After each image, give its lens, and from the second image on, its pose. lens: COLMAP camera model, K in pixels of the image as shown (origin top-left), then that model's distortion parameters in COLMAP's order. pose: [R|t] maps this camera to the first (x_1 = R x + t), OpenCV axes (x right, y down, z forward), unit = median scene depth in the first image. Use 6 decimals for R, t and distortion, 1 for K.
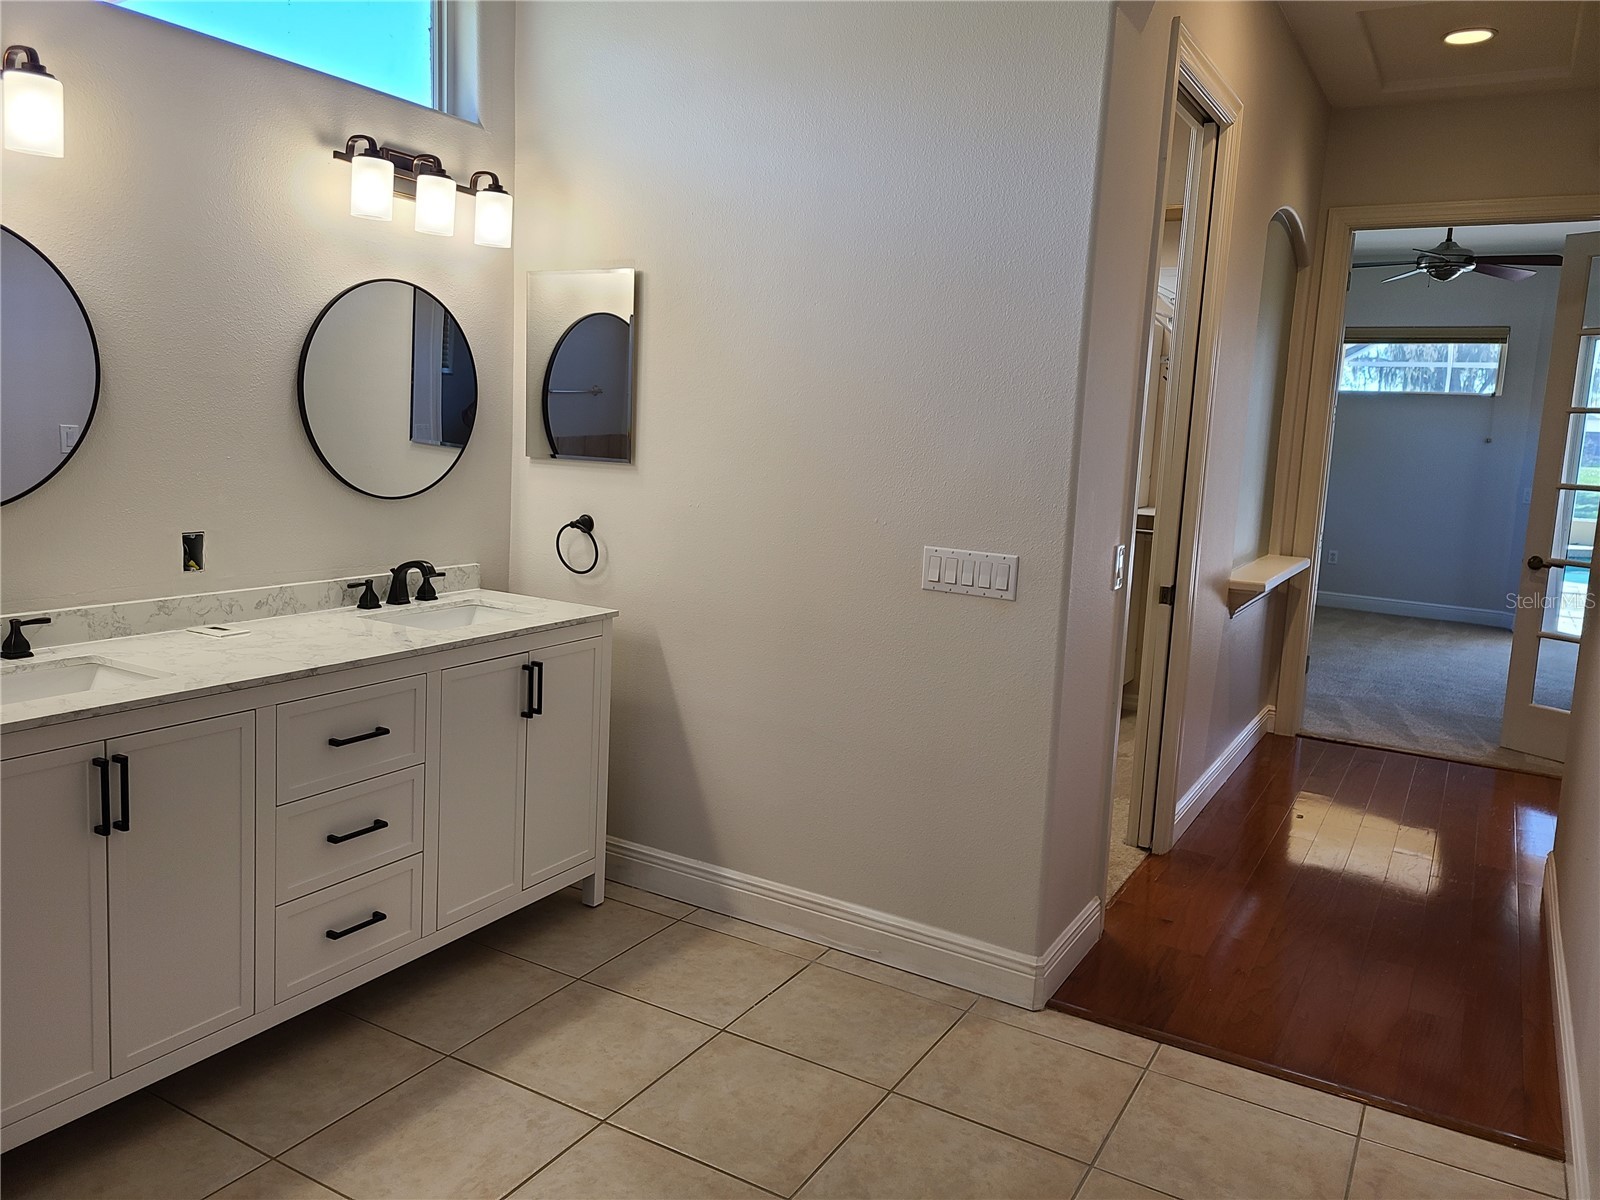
lens RADIAL K [[1200.8, 0, 786.0], [0, 1200.8, 581.9], [0, 0, 1]] dist [0.067723, -0.041517]
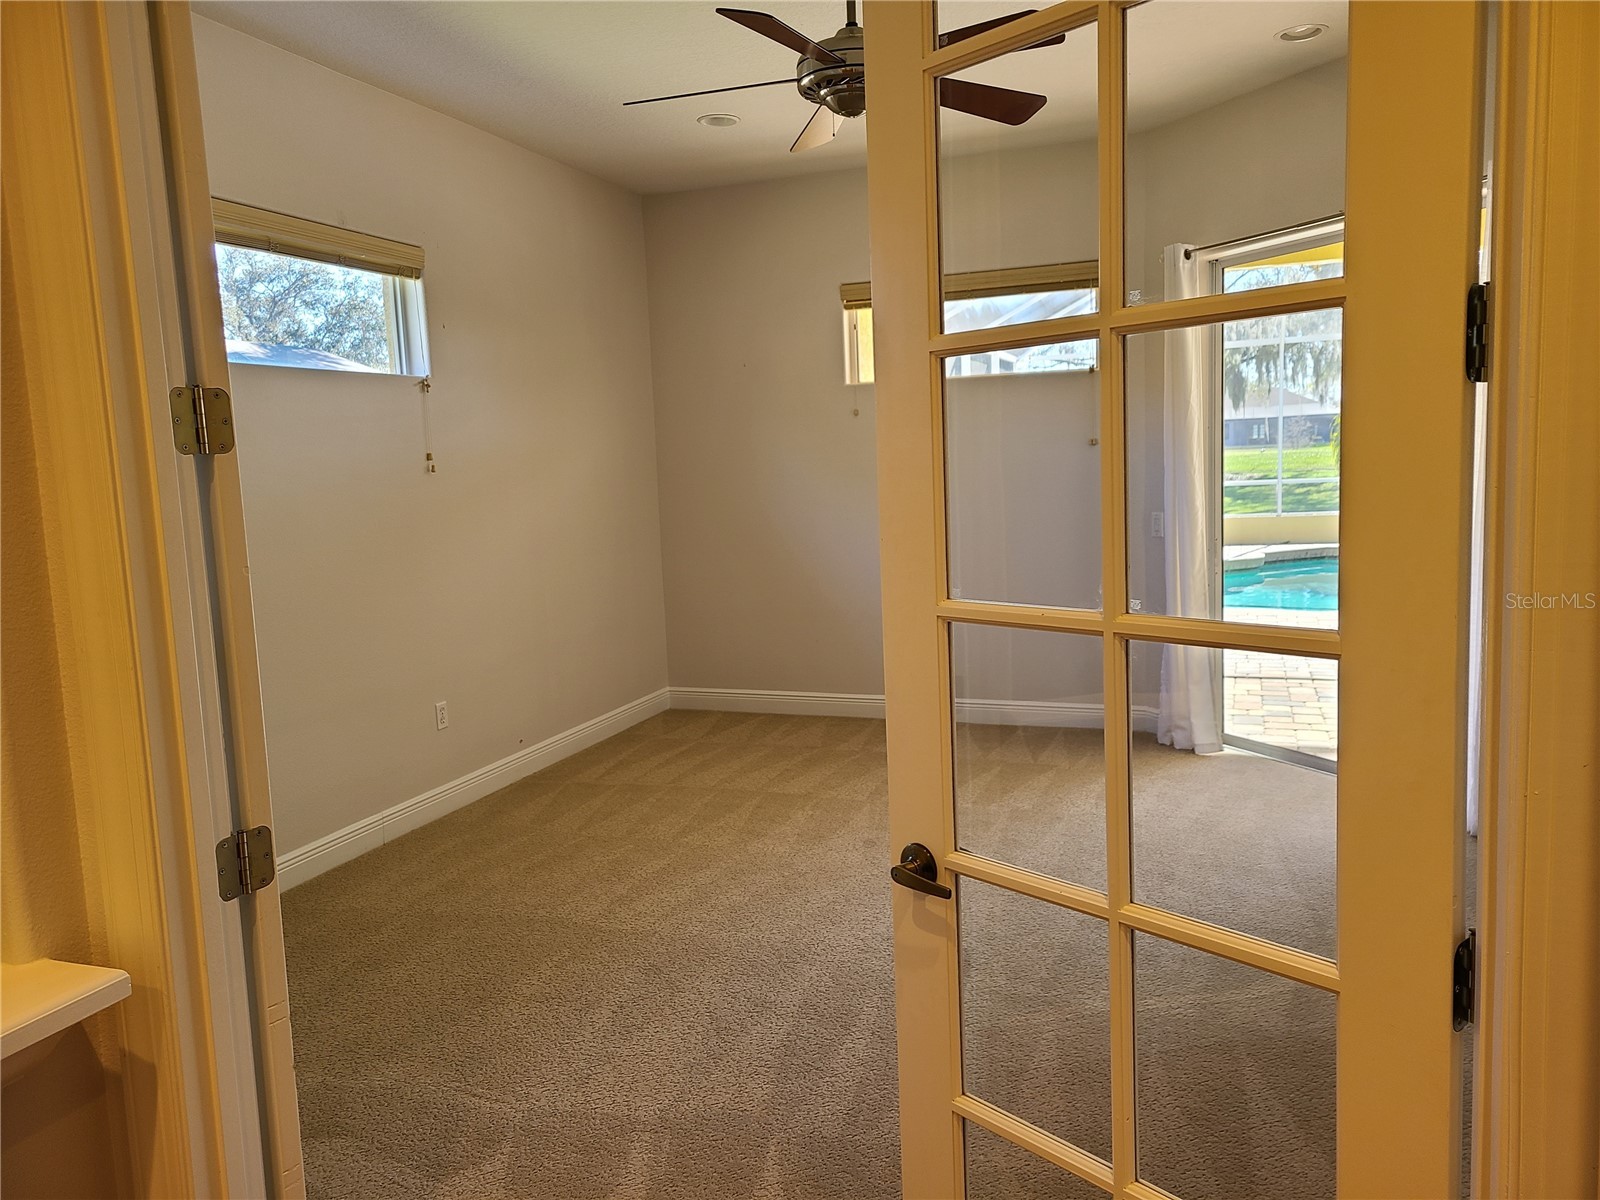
lens RADIAL K [[1200.8, 0, 821.2], [0, 1200.8, 599.3], [0, 0, 1]] dist [0.067723, -0.041517]
pose [[0.978111, -0.105064, 0.179614, 0.462874], [0.107703, 0.994171, -0.004976, -0.069049], [-0.178044, 0.024212, 0.983725, 0.605962]]
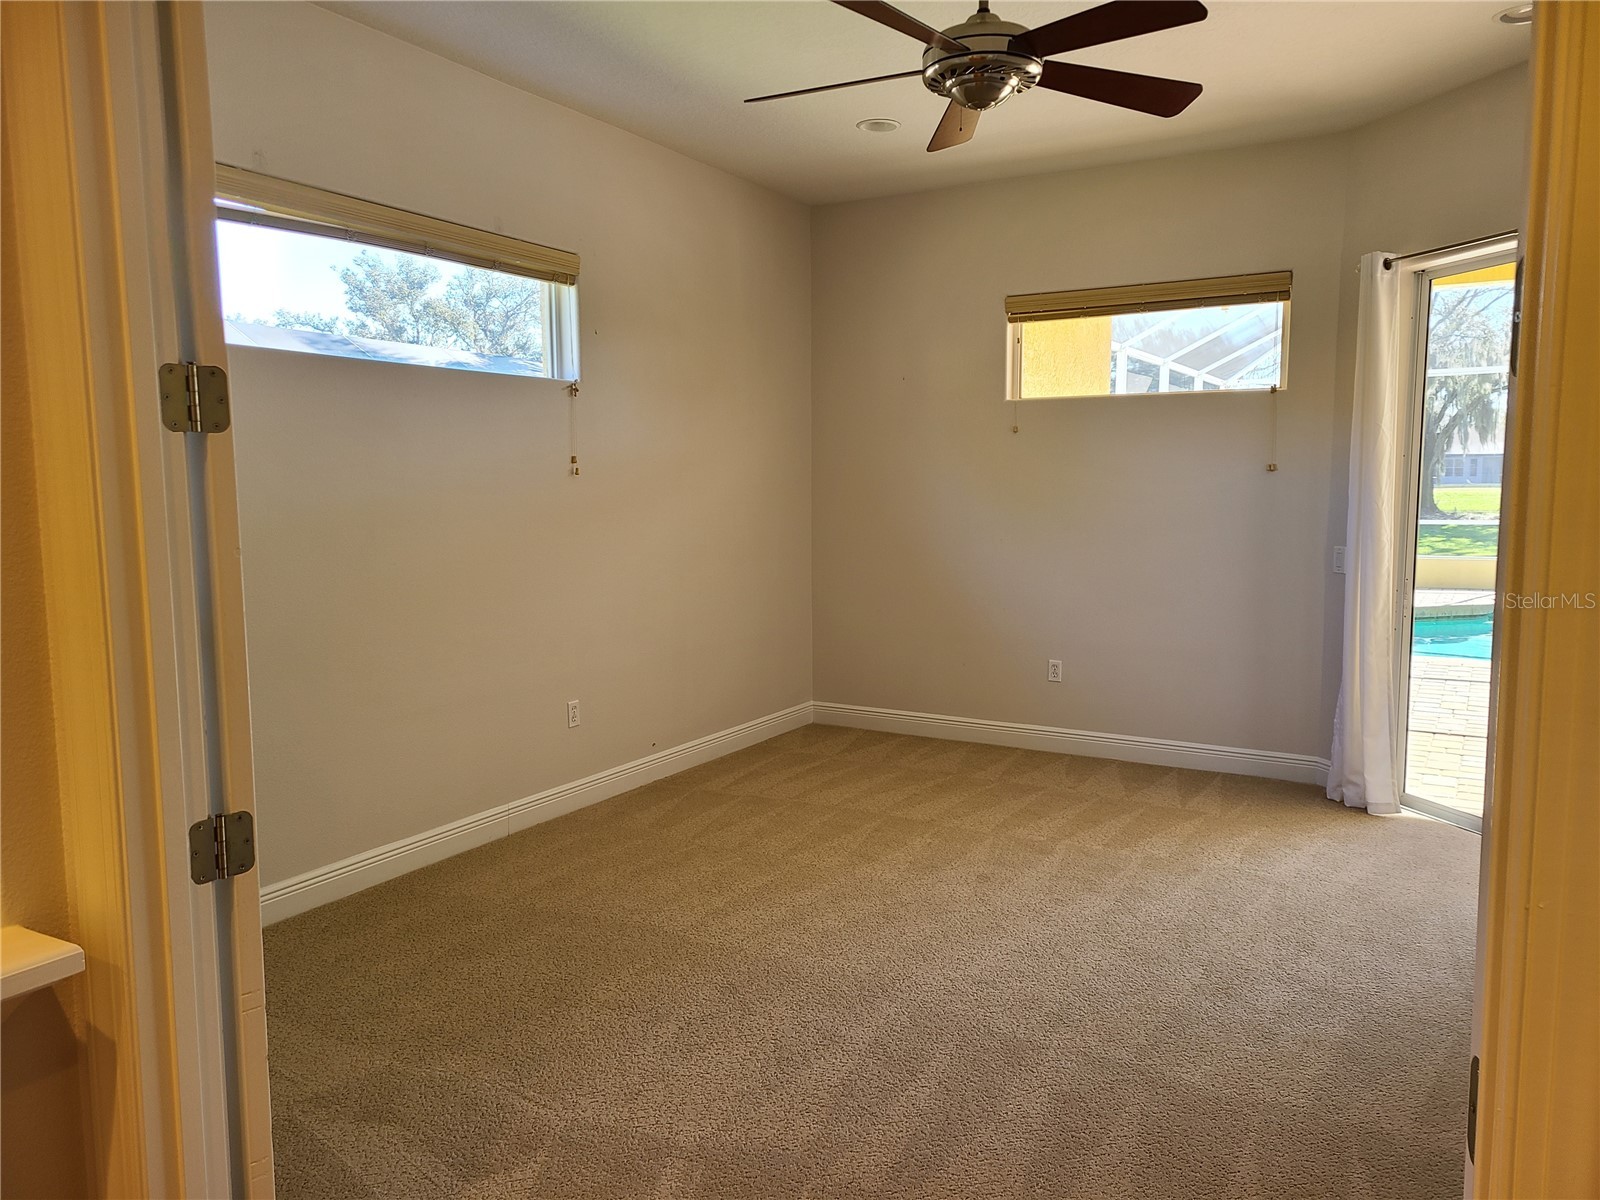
lens RADIAL K [[1200.8, 0, 811.7], [0, 1200.8, 614.7], [0, 0, 1]] dist [0.067723, -0.041517]
pose [[0.998589, -0.050797, 0.015473, 0.501143], [0.051118, 0.998470, -0.021108, -0.065384], [-0.014377, 0.021869, 0.999657, 0.622698]]
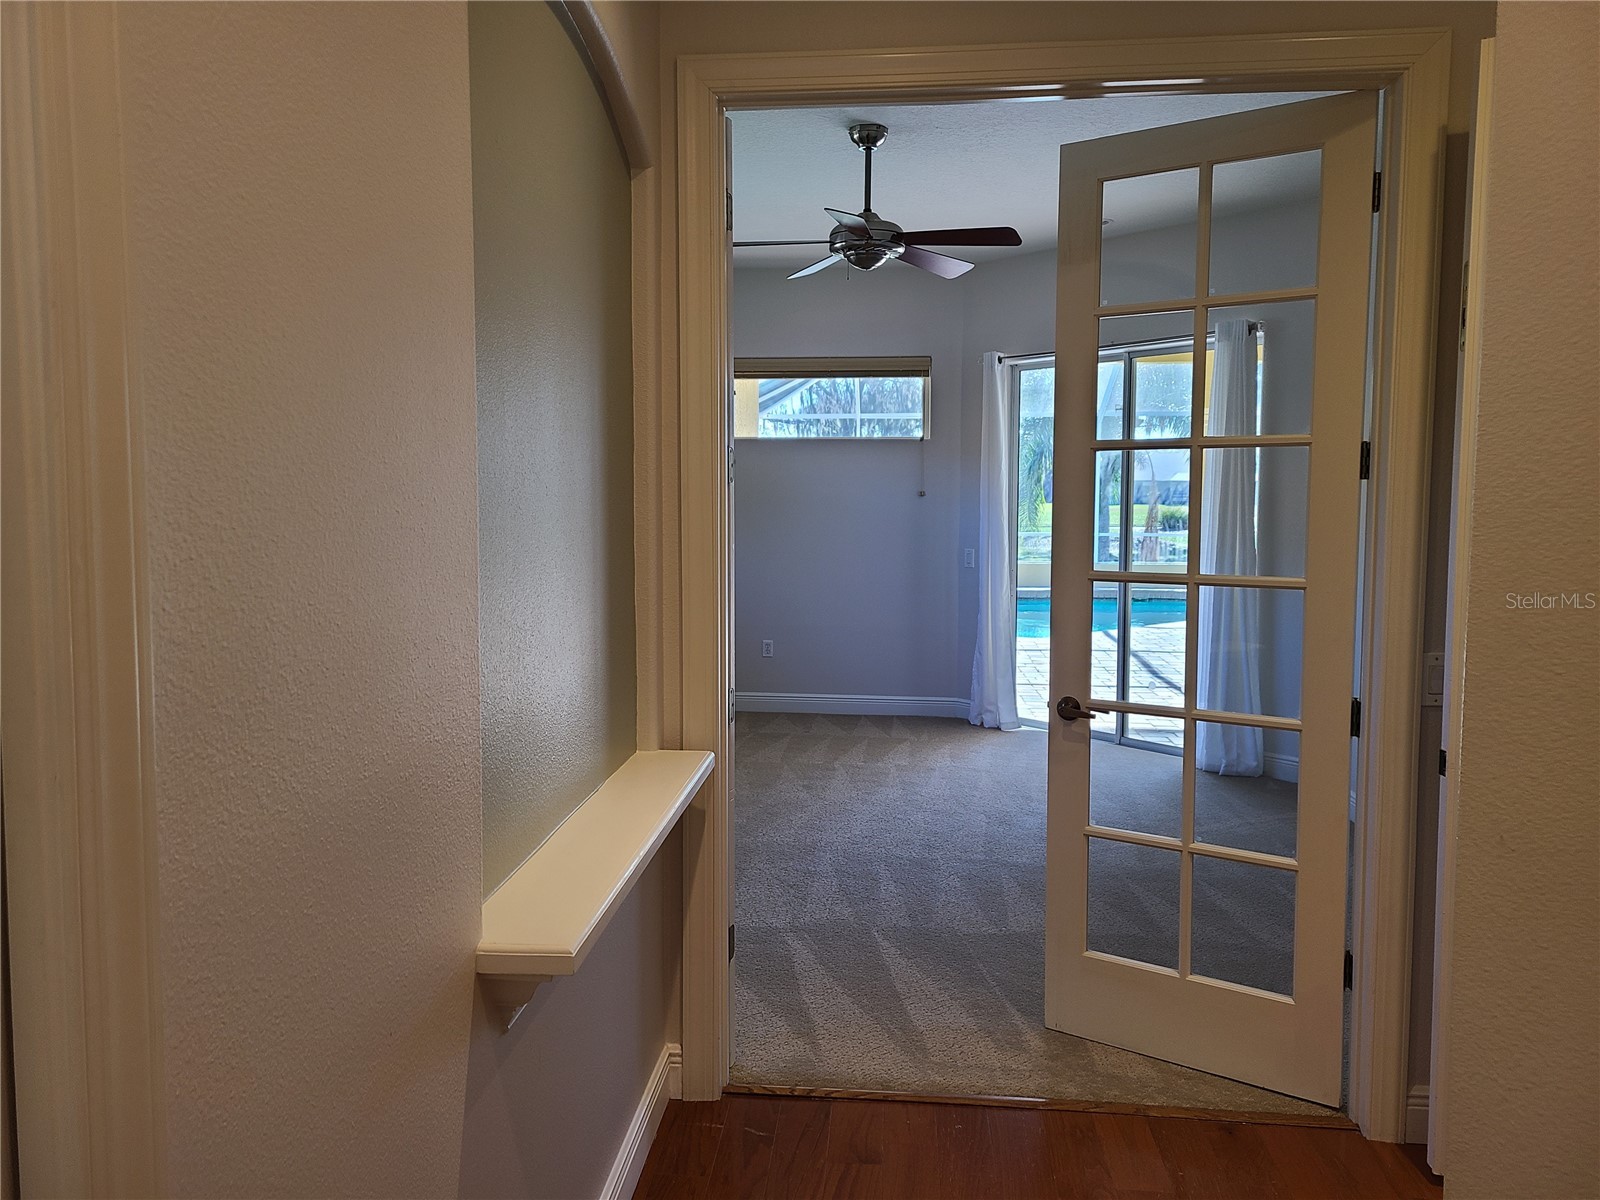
lens RADIAL K [[1200.8, 0, 802.3], [0, 1200.8, 583.6], [0, 0, 1]] dist [0.067723, -0.041517]
pose [[0.898934, -0.074609, 0.431684, 0.216749], [0.095863, 0.995010, -0.027654, -0.060045], [-0.427467, 0.066242, 0.901601, 0.452439]]
